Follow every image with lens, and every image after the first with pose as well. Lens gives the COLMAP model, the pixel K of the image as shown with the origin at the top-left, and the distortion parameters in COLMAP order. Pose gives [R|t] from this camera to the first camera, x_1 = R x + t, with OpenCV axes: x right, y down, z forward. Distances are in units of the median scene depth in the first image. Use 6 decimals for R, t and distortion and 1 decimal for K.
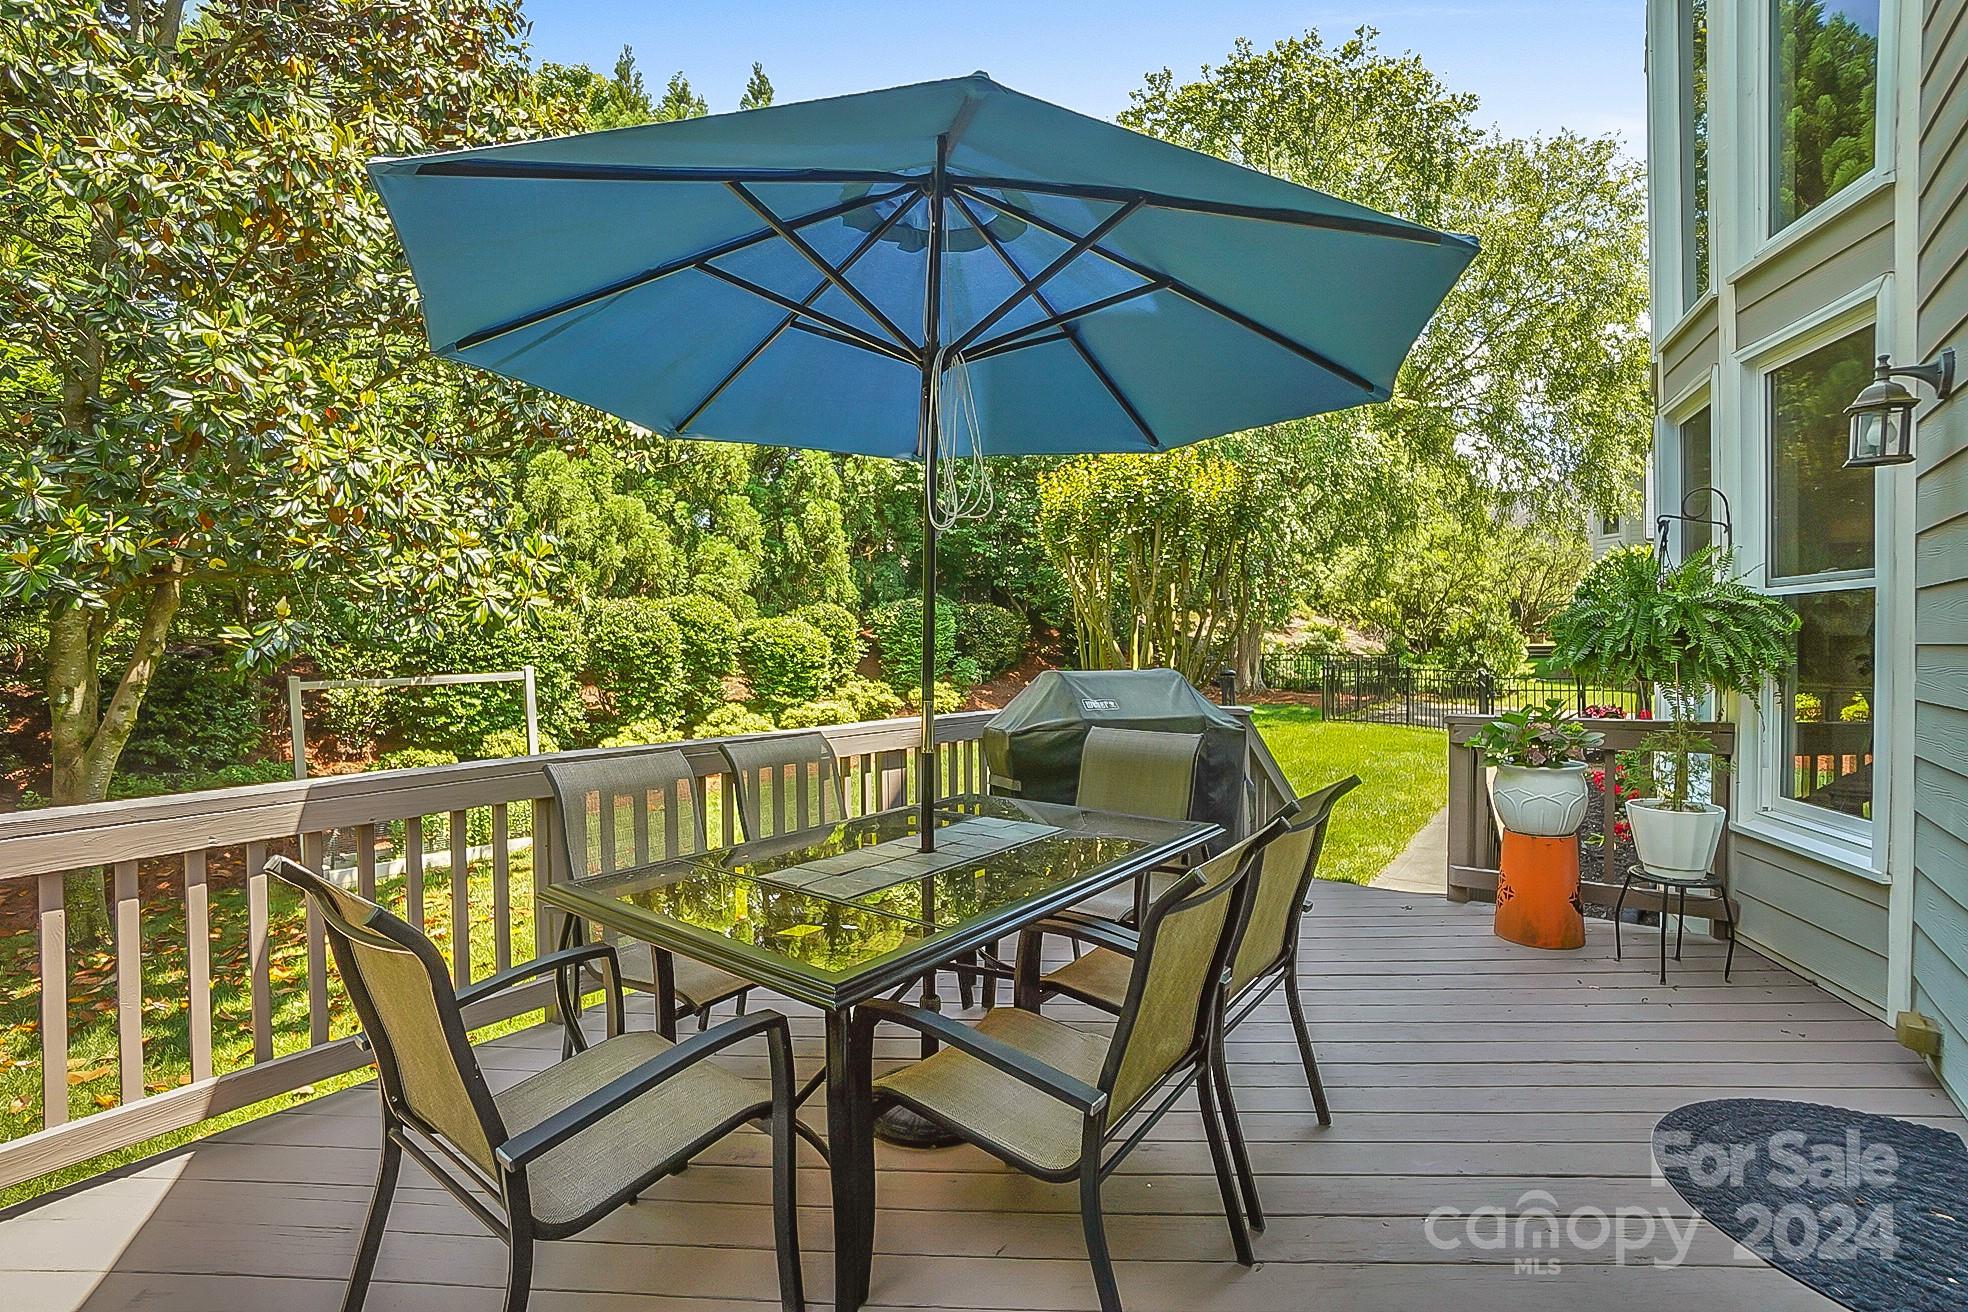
lens RADIAL K [[858.8, 0, 961.1], [0, 858.8, 657.0], [0, 0, 1]] dist [-0.055821, 0.018715]
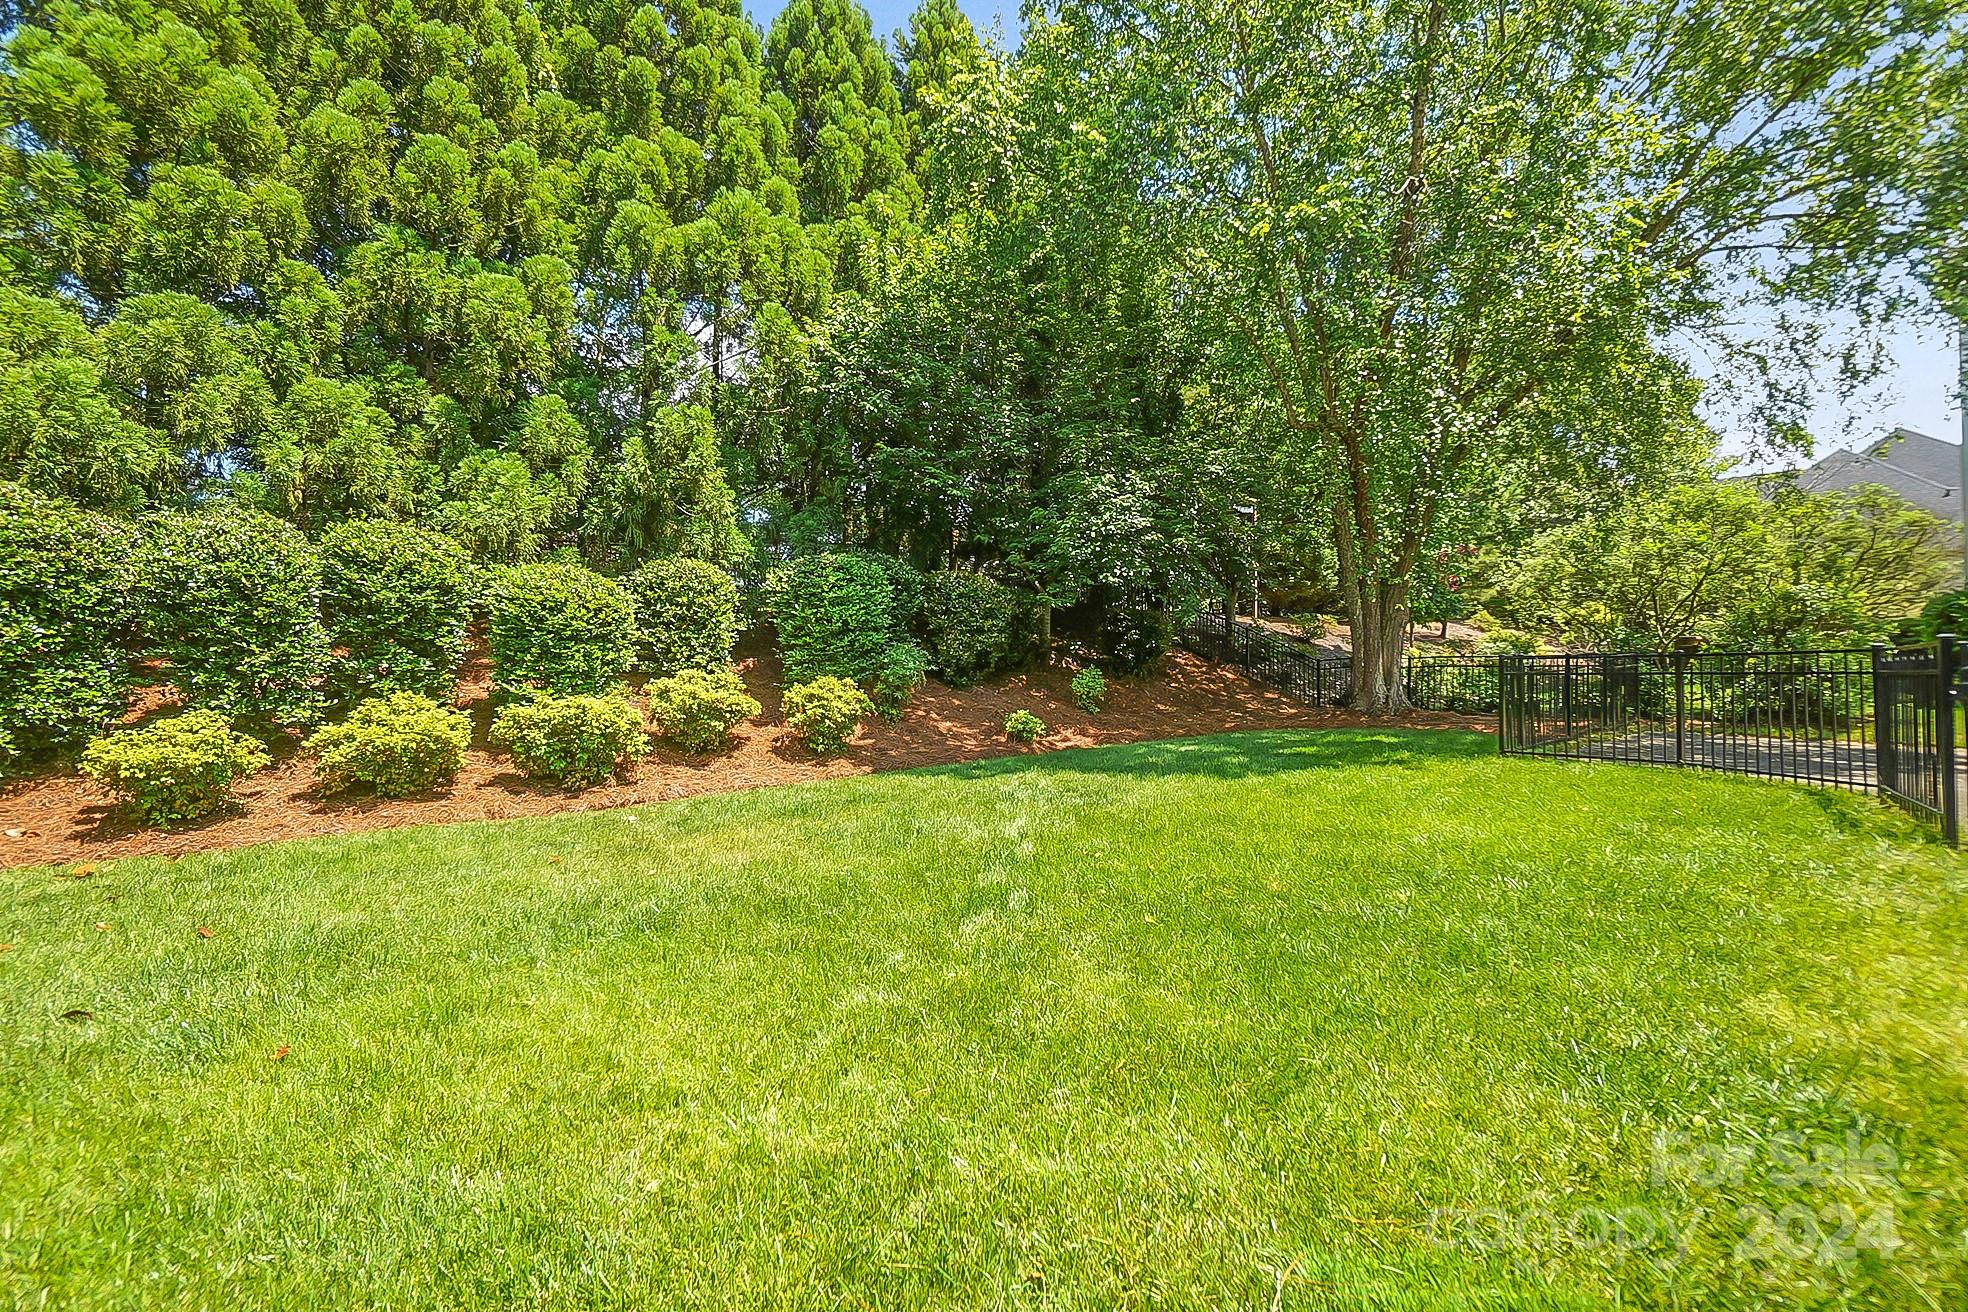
lens RADIAL K [[858.8, 0, 961.1], [0, 858.8, 657.0], [0, 0, 1]] dist [-0.055821, 0.018715]
pose [[0.983904, 0.009797, -0.178428, 0.170615], [-0.016826, 0.999139, -0.037923, 0.035998], [0.177903, 0.040315, 0.983222, 0.383336]]
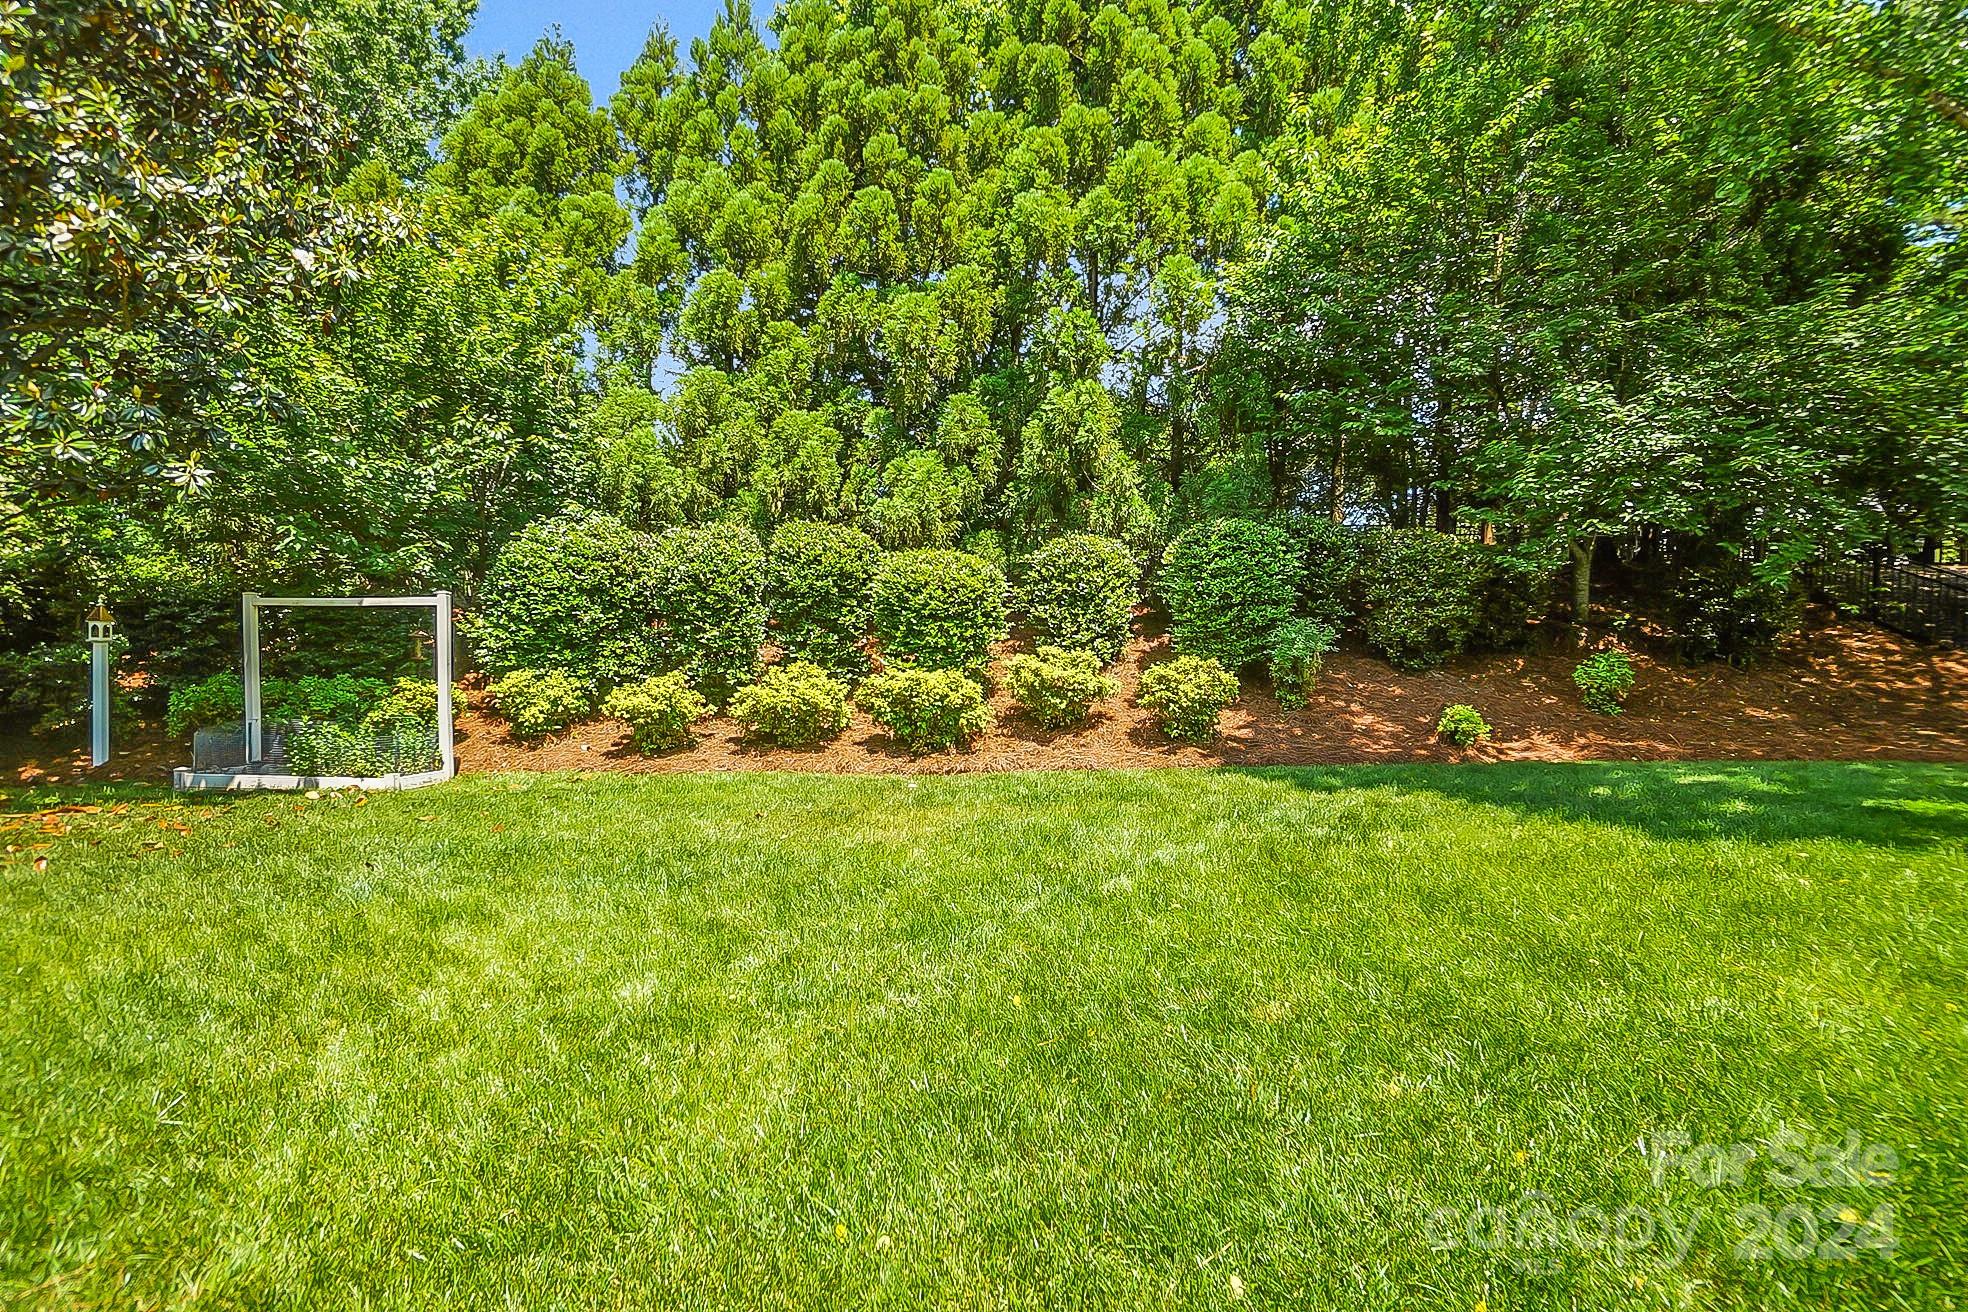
lens RADIAL K [[858.8, 0, 961.1], [0, 858.8, 657.0], [0, 0, 1]] dist [-0.055821, 0.018715]
pose [[0.641666, 0.040021, -0.765940, 0.296506], [-0.040271, 0.999018, 0.018462, 0.024701], [0.765927, 0.018998, 0.642647, 0.493522]]
